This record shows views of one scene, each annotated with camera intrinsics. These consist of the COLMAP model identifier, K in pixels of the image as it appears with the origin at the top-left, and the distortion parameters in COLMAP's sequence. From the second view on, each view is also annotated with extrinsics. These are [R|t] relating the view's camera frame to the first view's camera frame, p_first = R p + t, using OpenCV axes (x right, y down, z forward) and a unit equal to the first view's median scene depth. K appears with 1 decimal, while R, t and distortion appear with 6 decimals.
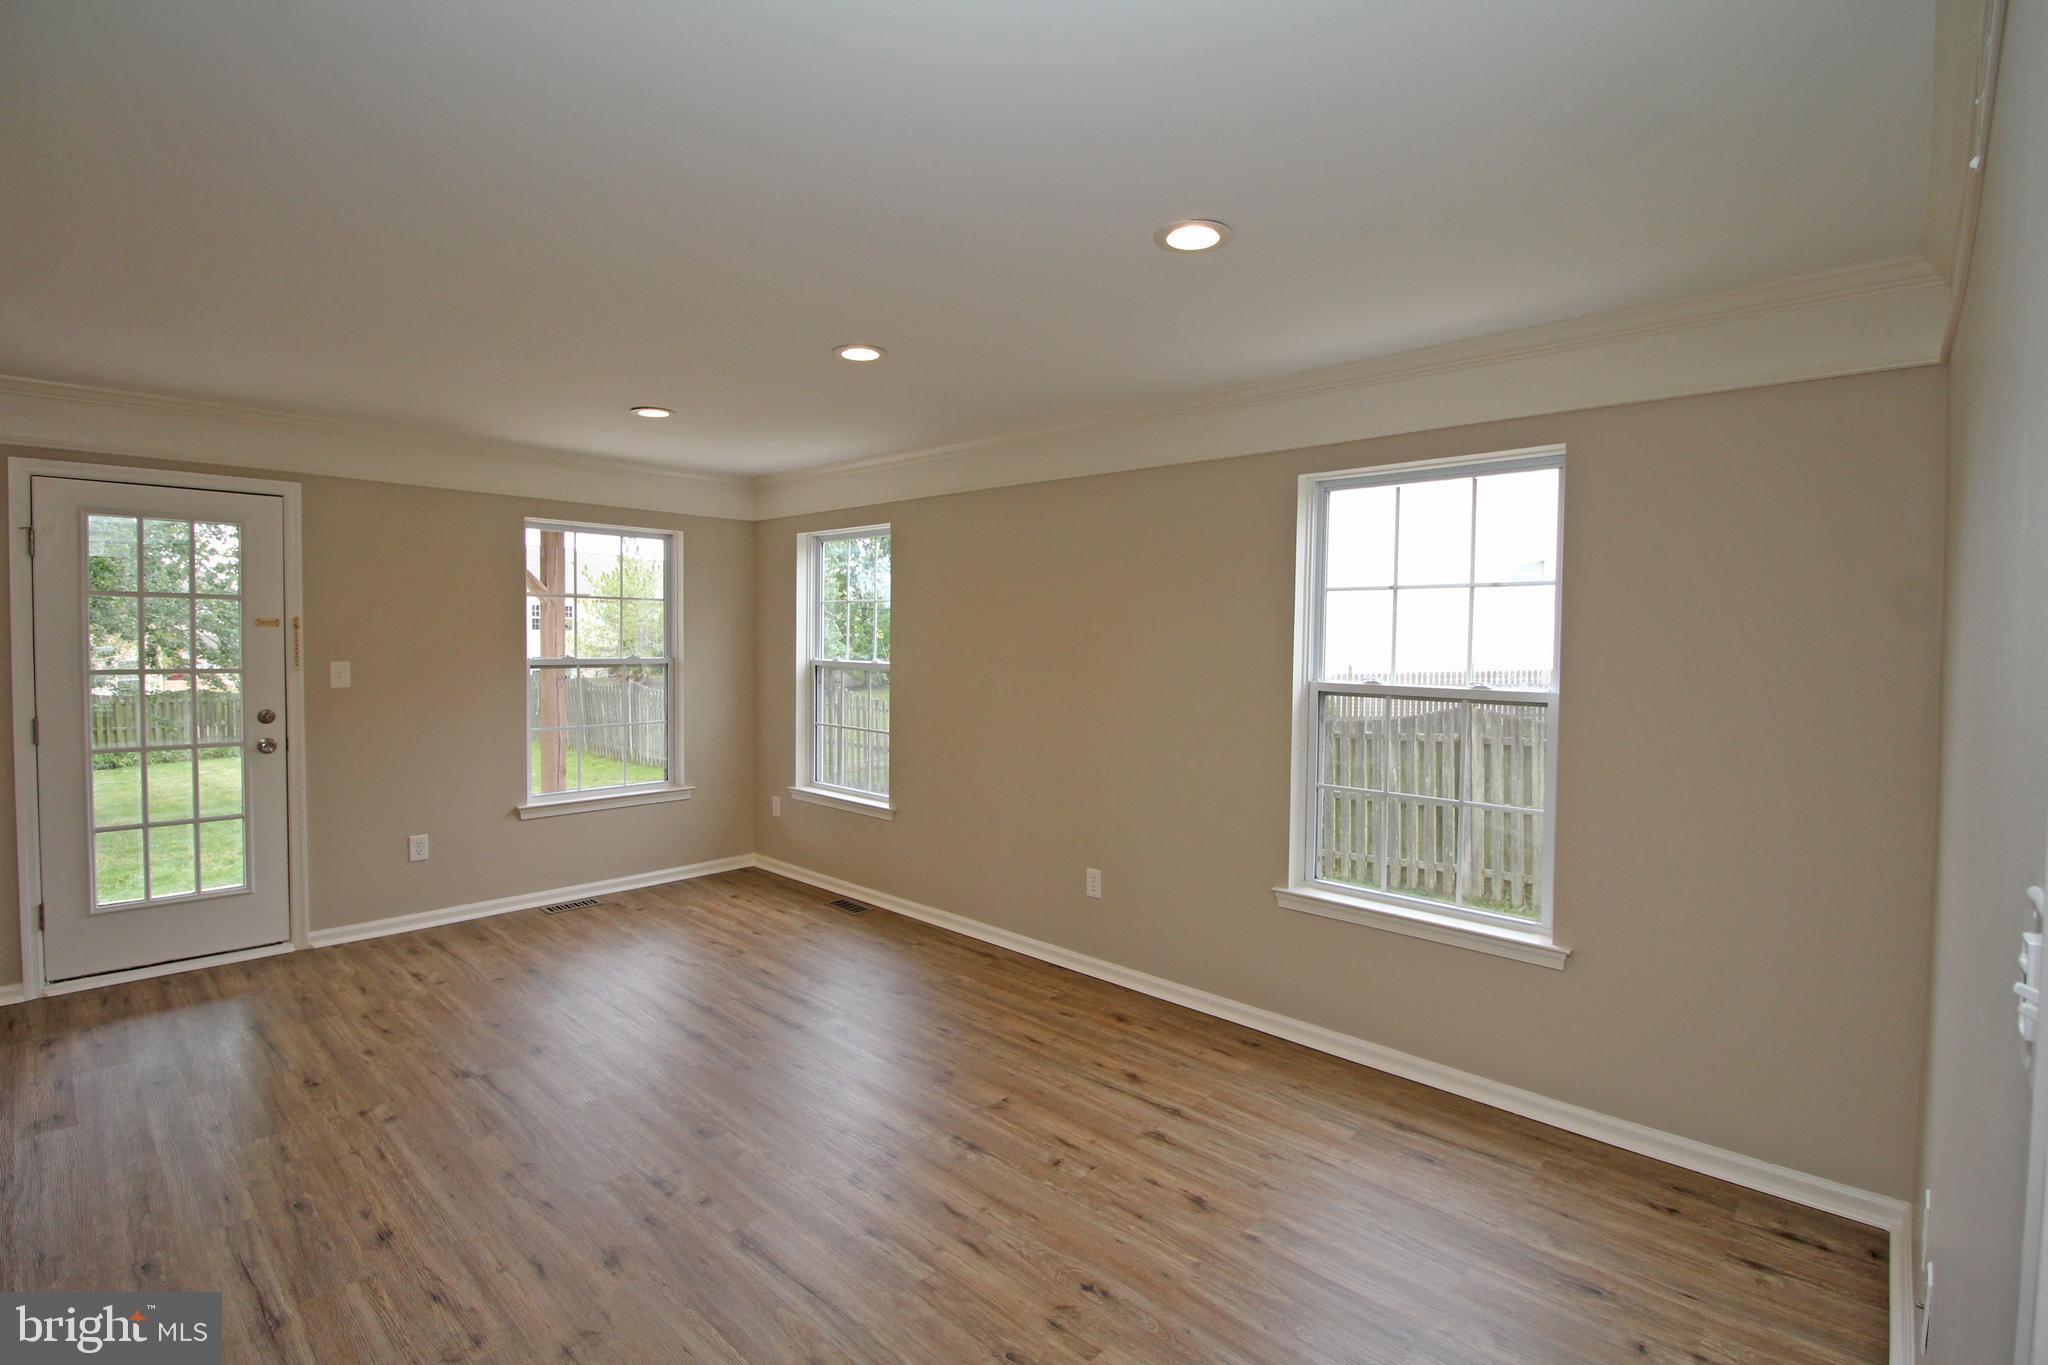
lens RADIAL K [[945.7, 0, 1030.0], [0, 945.7, 671.5], [0, 0, 1]] dist [0.001174, -0.013827]
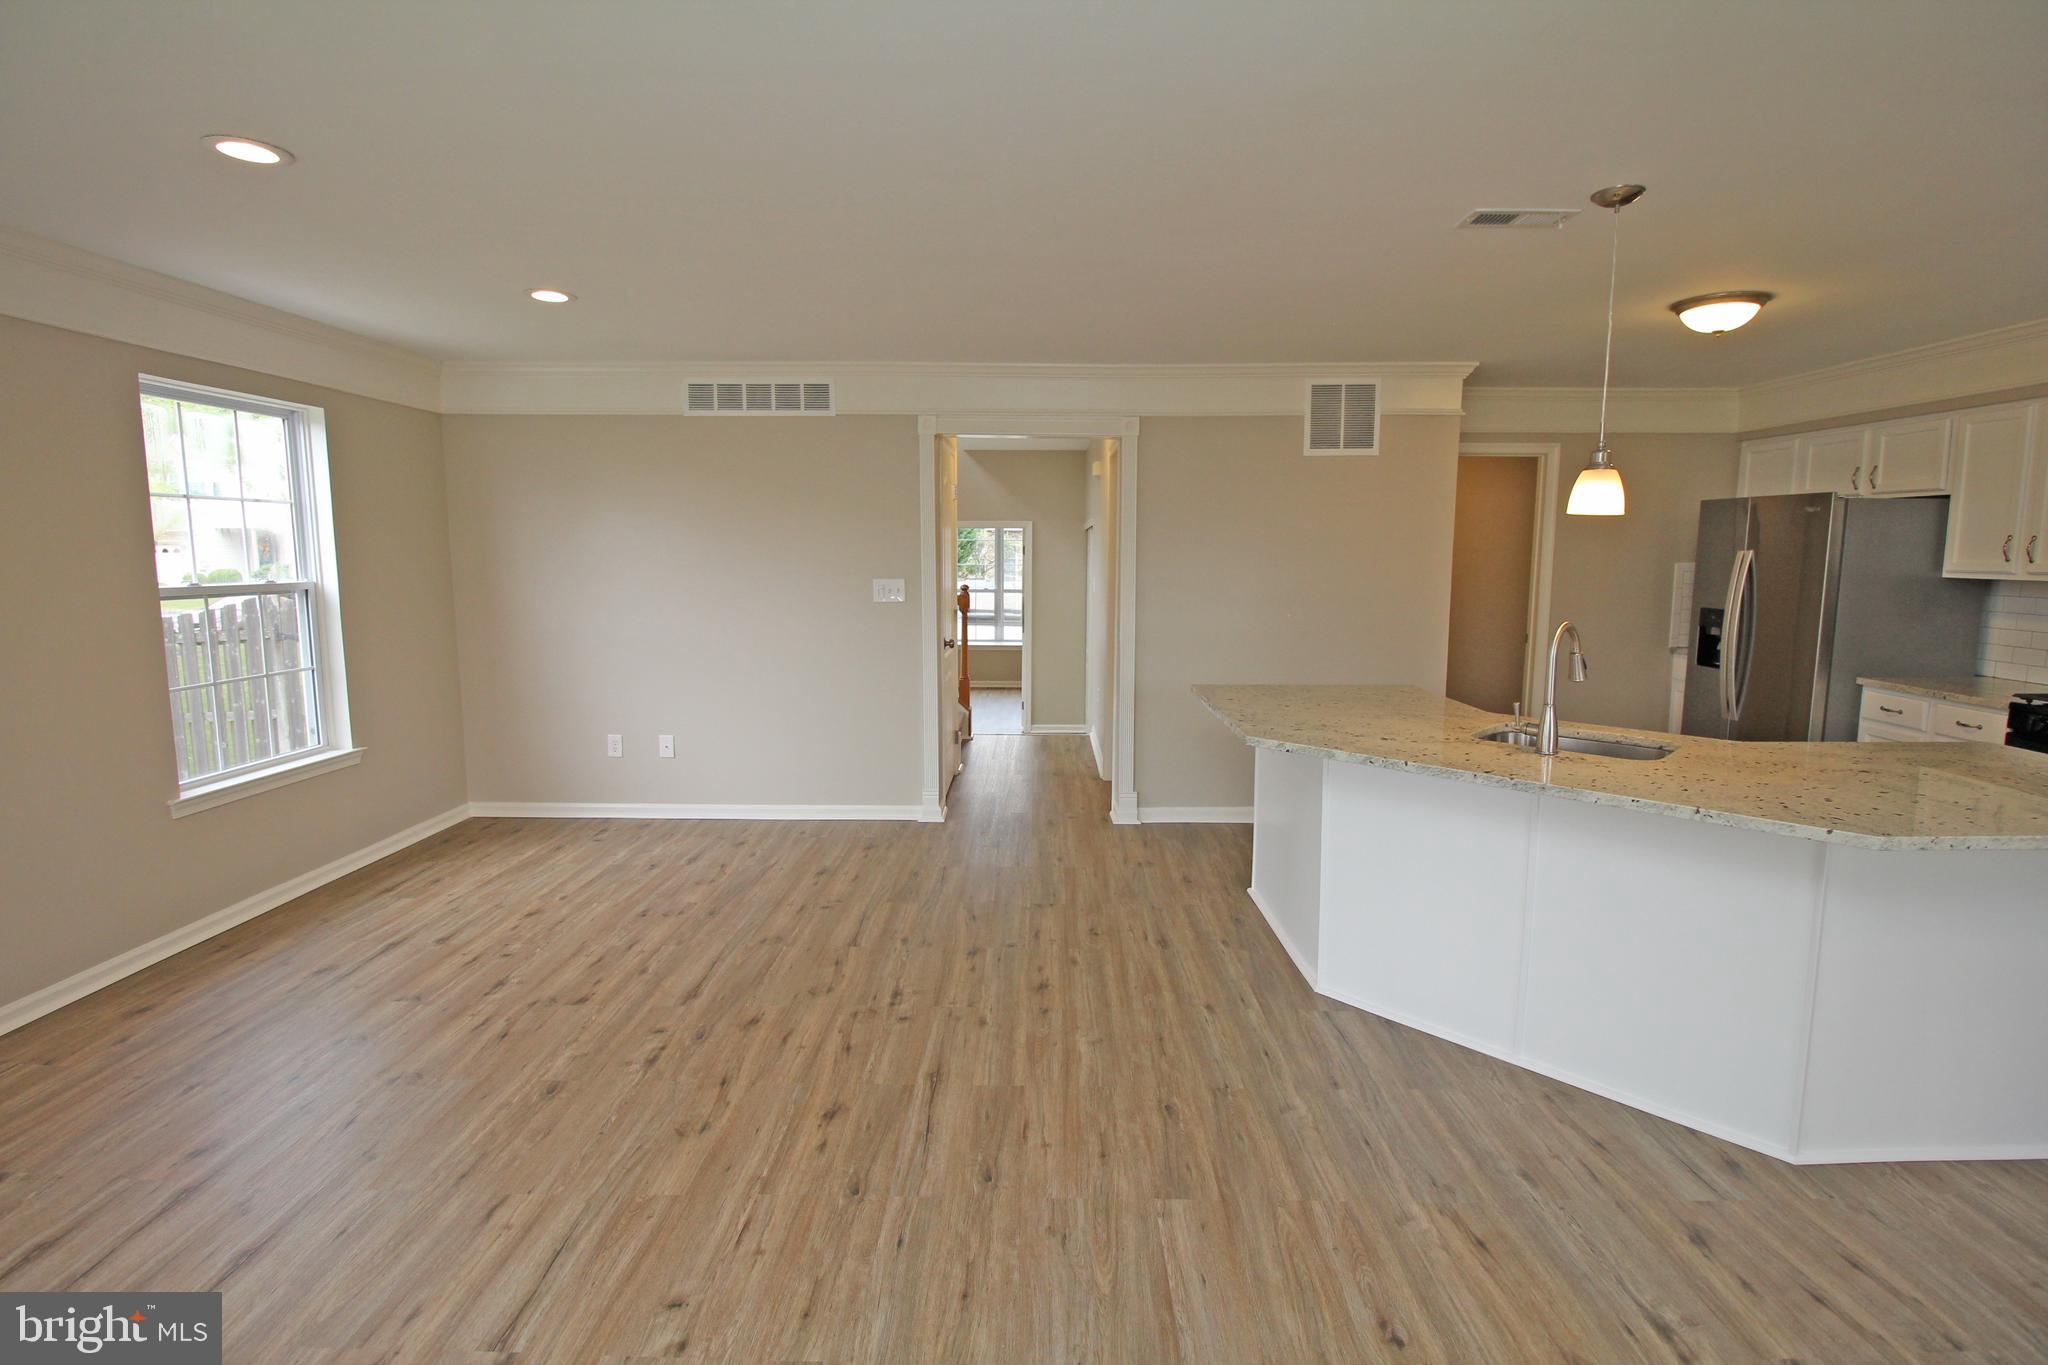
lens RADIAL K [[945.7, 0, 1026.6], [0, 945.7, 666.5], [0, 0, 1]] dist [0.001174, -0.013827]
pose [[-0.667993, -0.103444, 0.736943, -1.007368], [0.015356, 0.988165, 0.152626, -0.042373], [-0.744009, 0.113269, -0.658498, 0.946423]]
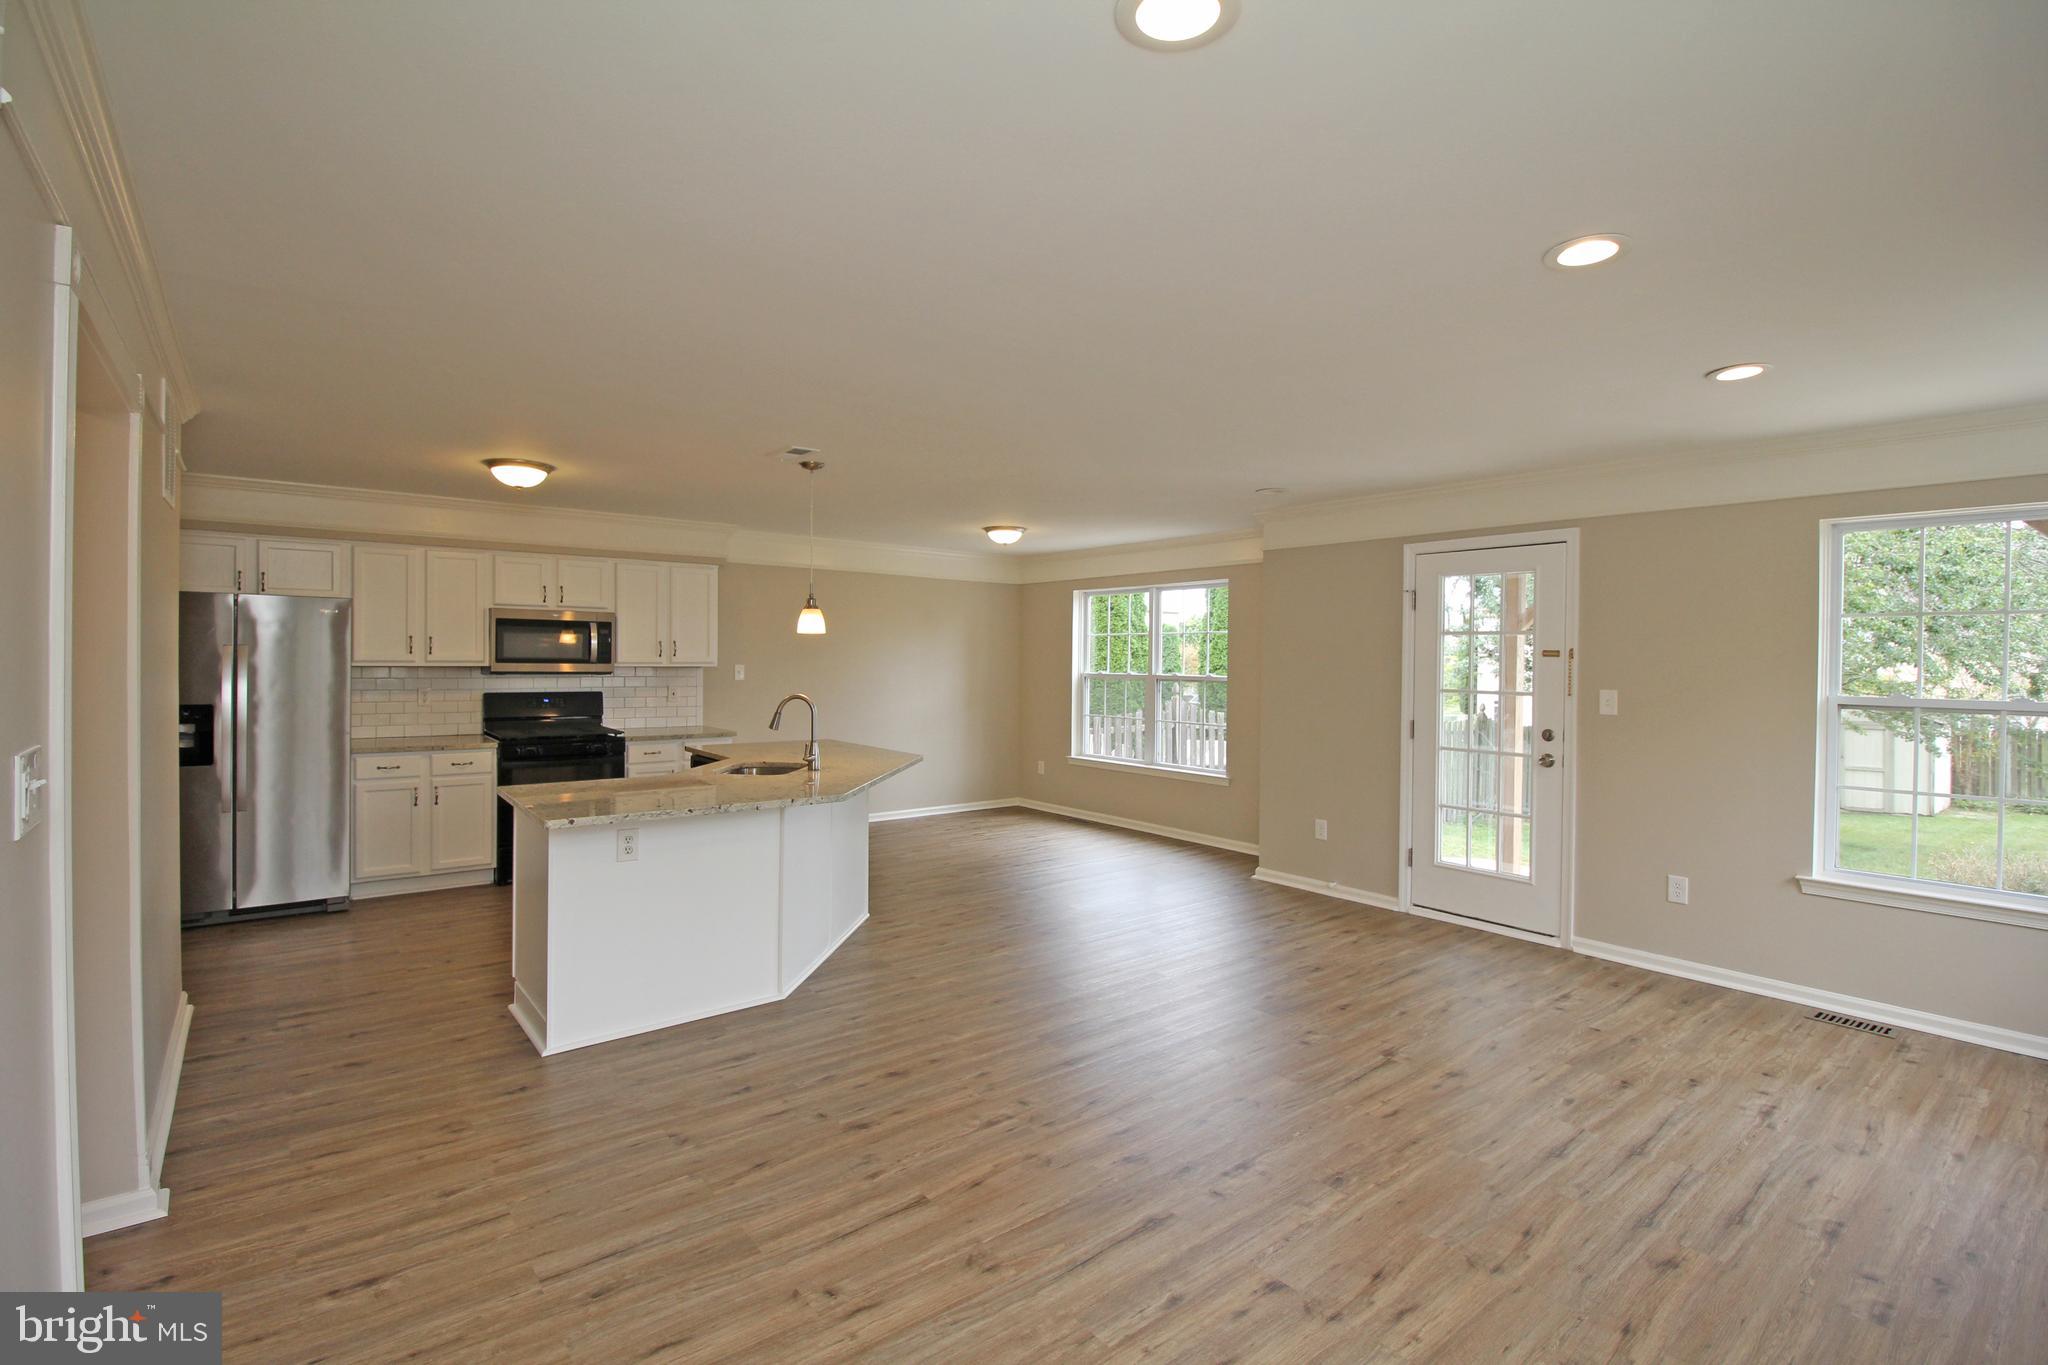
lens RADIAL K [[945.7, 0, 1028.2], [0, 945.7, 668.8], [0, 0, 1]] dist [0.001174, -0.013827]
pose [[-0.148513, 0.002139, -0.988908, 0.498465], [-0.046340, 0.998884, 0.009120, -0.016512], [0.987824, 0.047180, -0.148248, 0.629518]]
